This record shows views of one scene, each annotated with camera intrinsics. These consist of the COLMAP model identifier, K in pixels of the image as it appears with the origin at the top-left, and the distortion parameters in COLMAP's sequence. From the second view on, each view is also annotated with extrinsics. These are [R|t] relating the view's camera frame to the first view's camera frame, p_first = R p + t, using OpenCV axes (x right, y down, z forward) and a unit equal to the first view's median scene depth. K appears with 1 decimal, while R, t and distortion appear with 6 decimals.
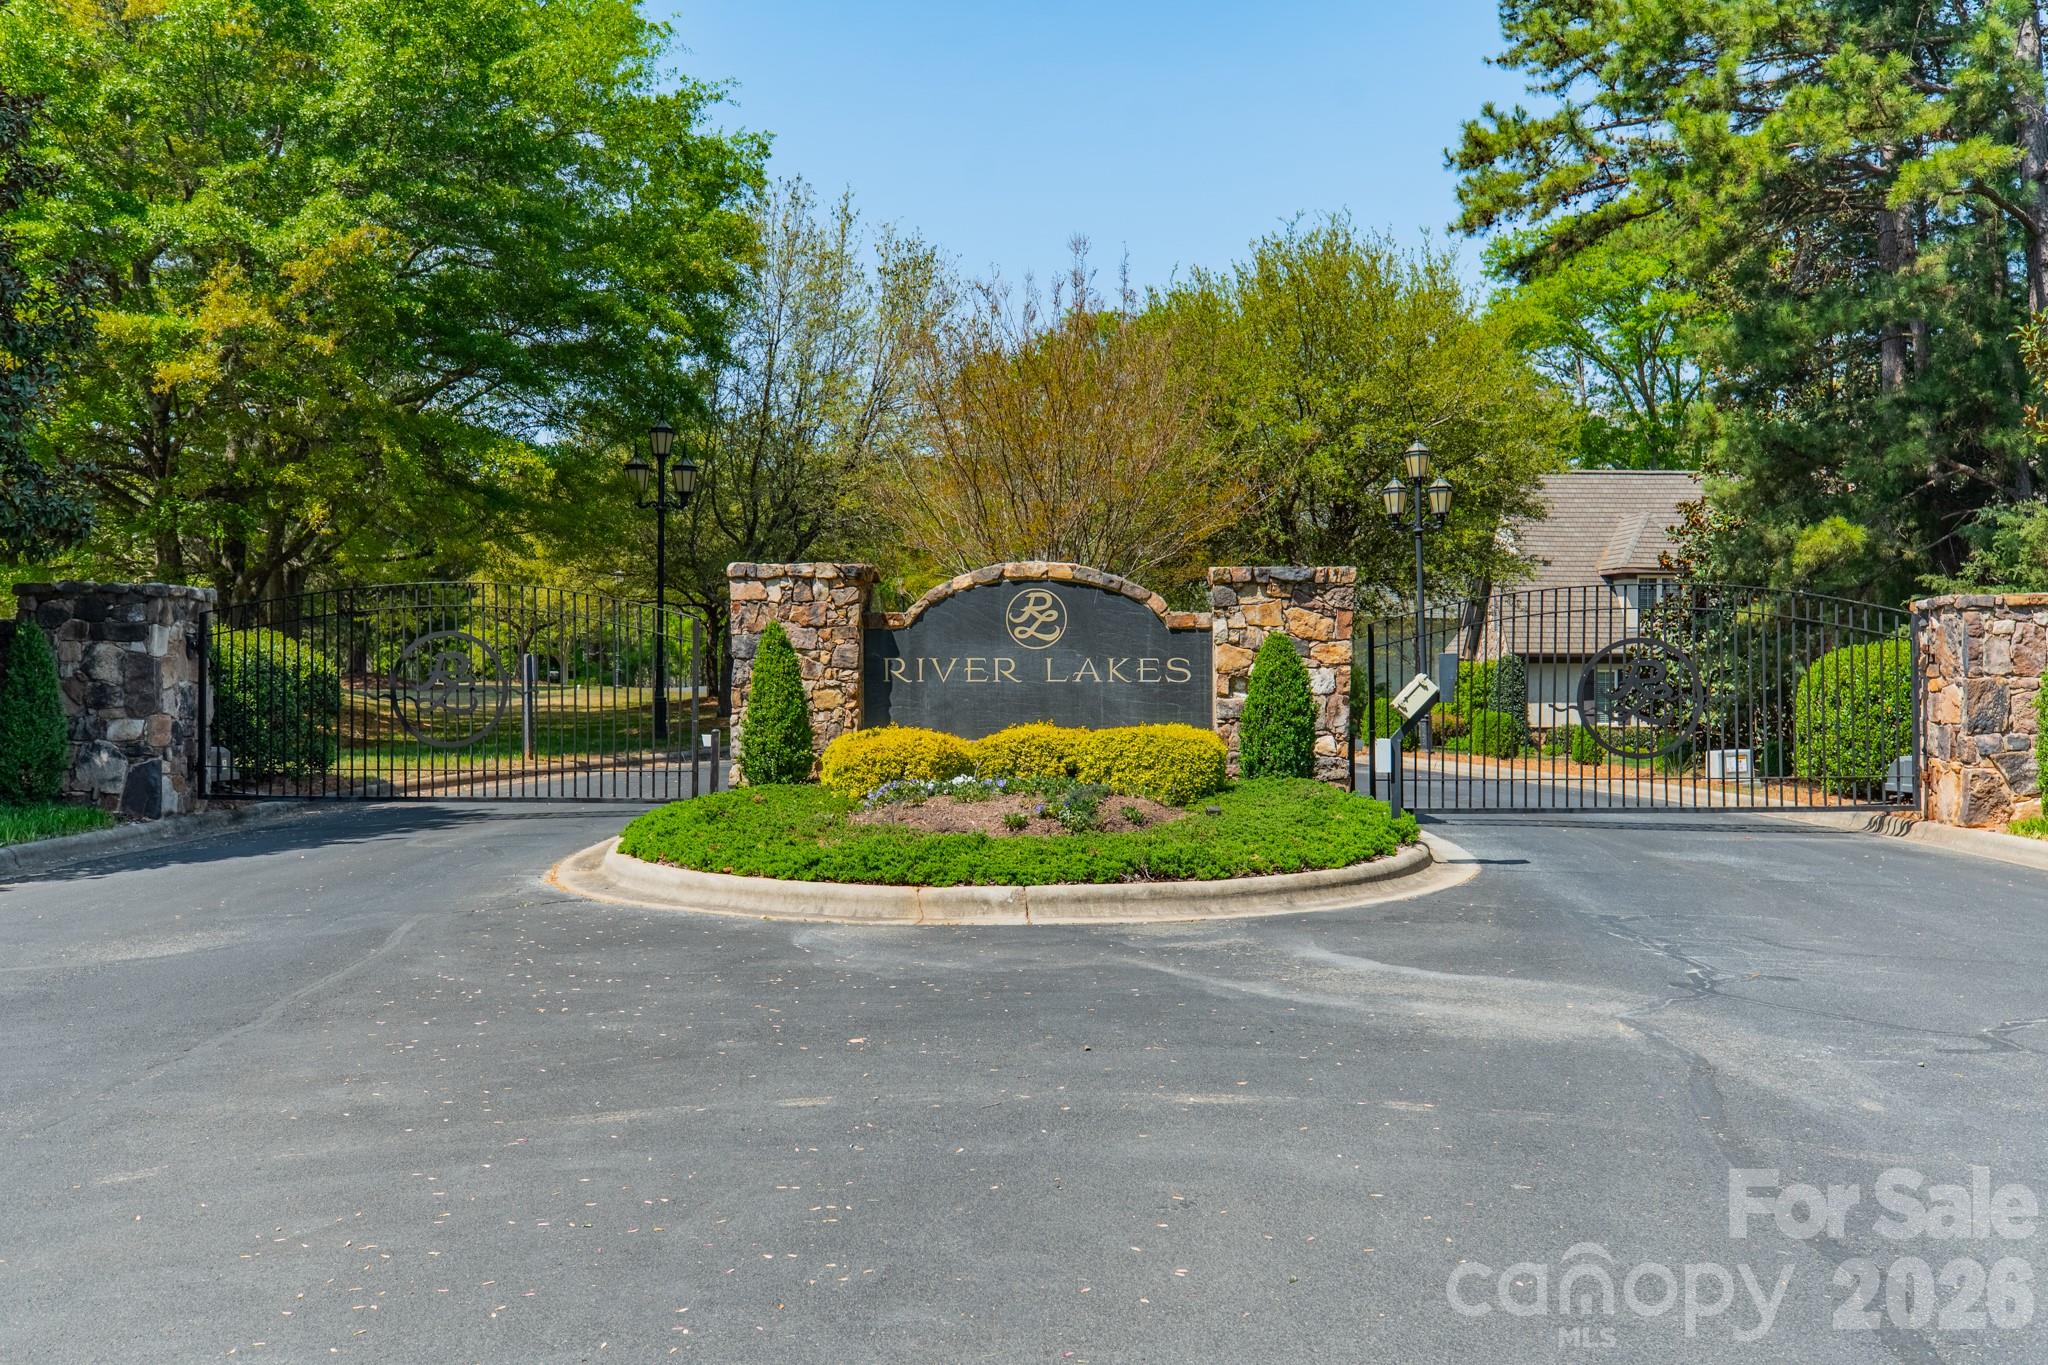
lens RADIAL K [[1909.9, 0, 1022.4], [0, 1909.9, 684.4], [0, 0, 1]] dist [0.117020, 0.000000]
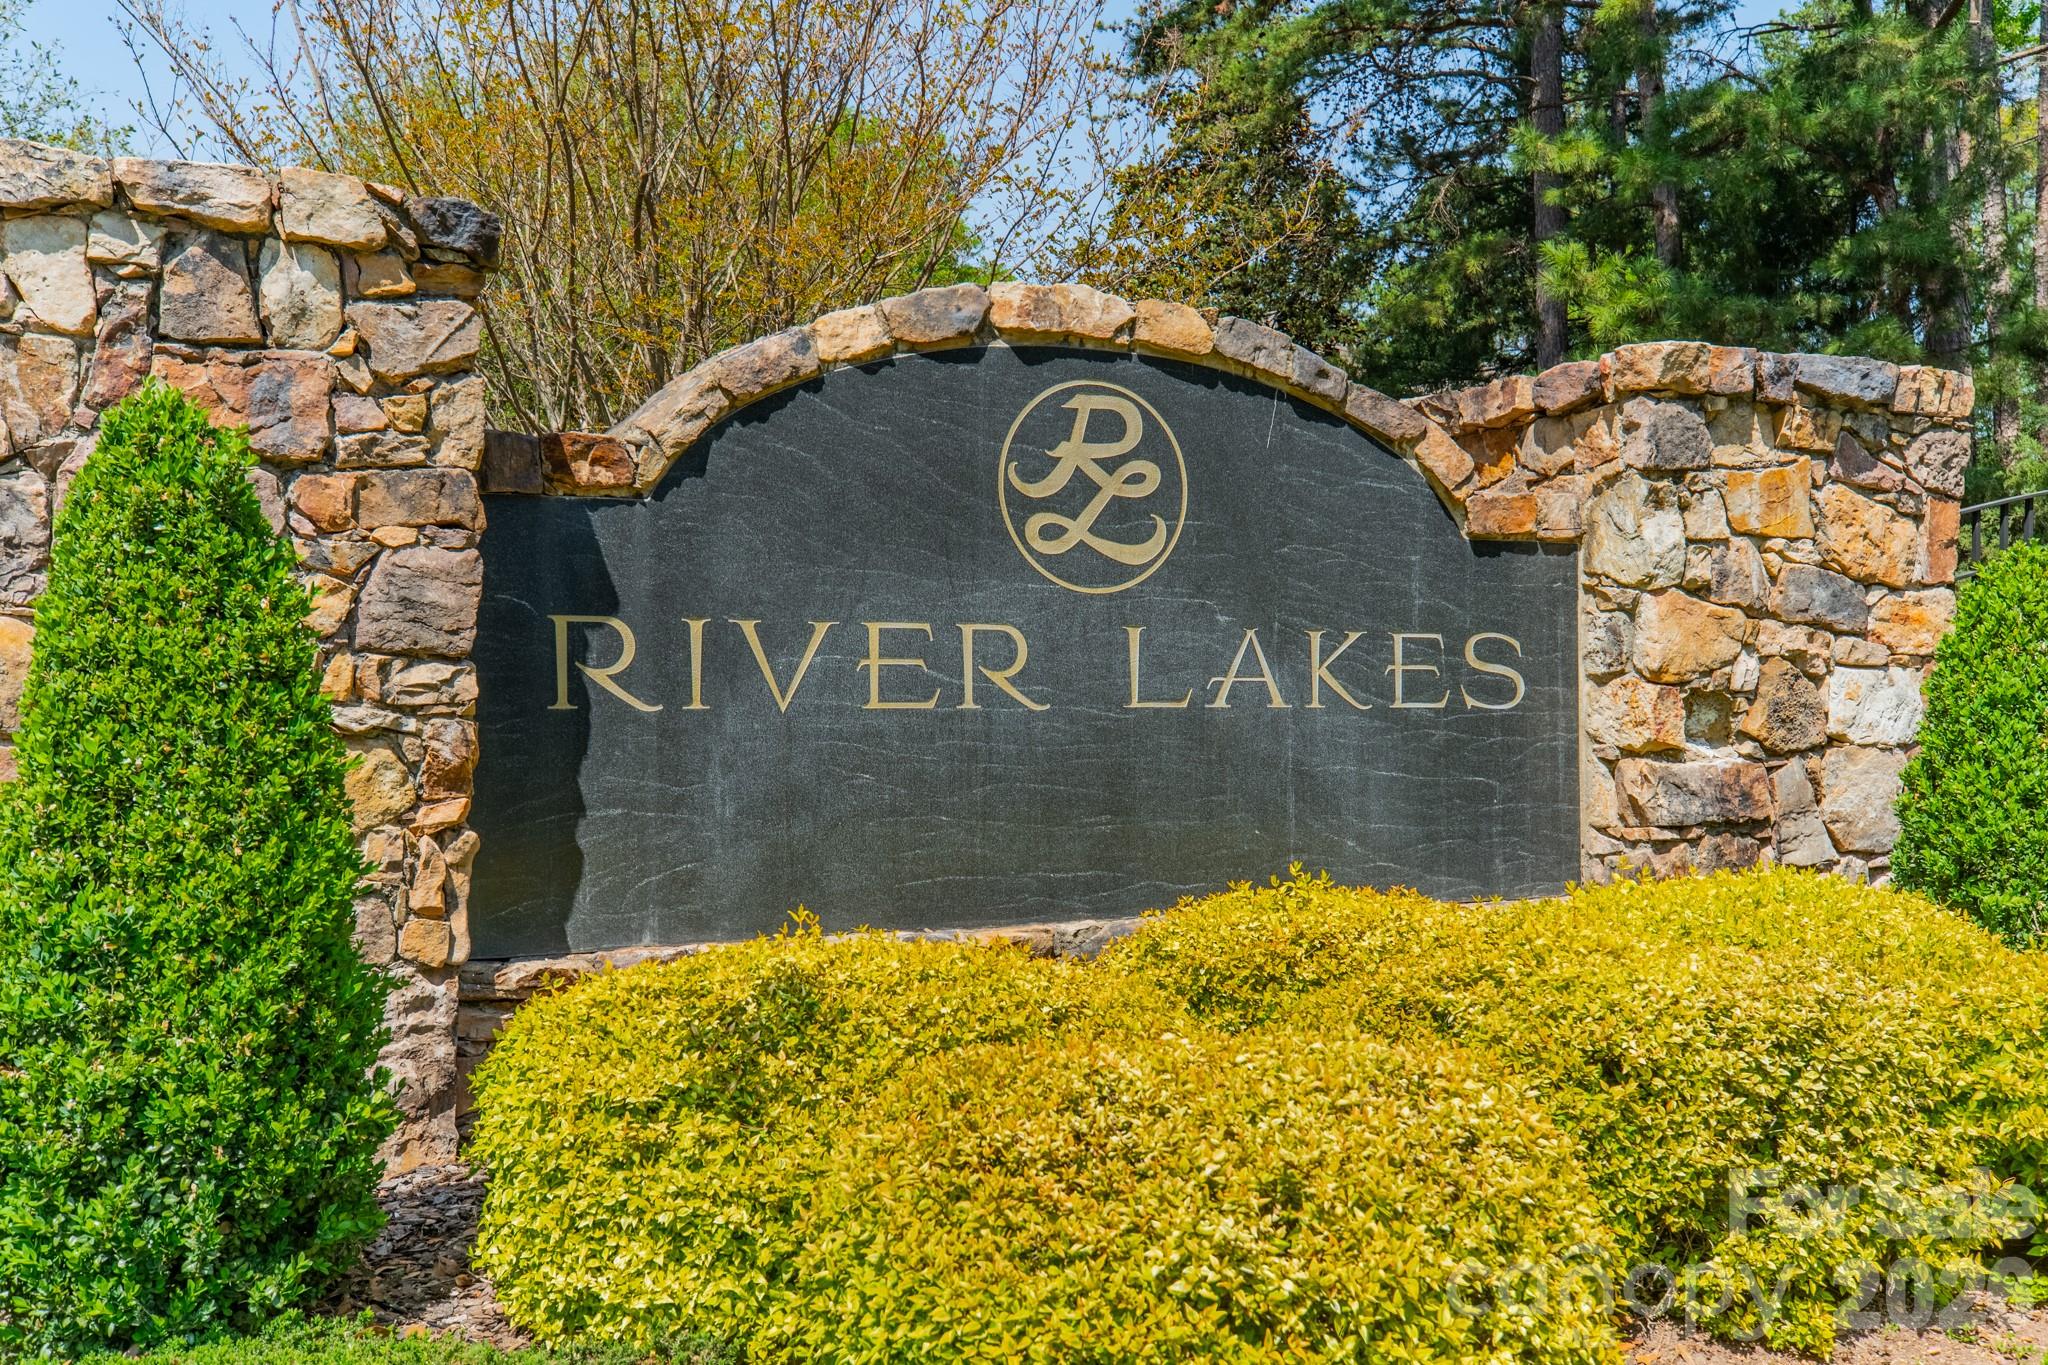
lens RADIAL K [[1909.9, 0, 1028.1], [0, 1909.9, 678.5], [0, 0, 1]] dist [0.117020, 0.000000]
pose [[0.865103, 0.003401, 0.501582, -0.144722], [-0.003476, 0.999994, -0.000785, -0.005658], [-0.501581, -0.001064, 0.865110, 0.761022]]
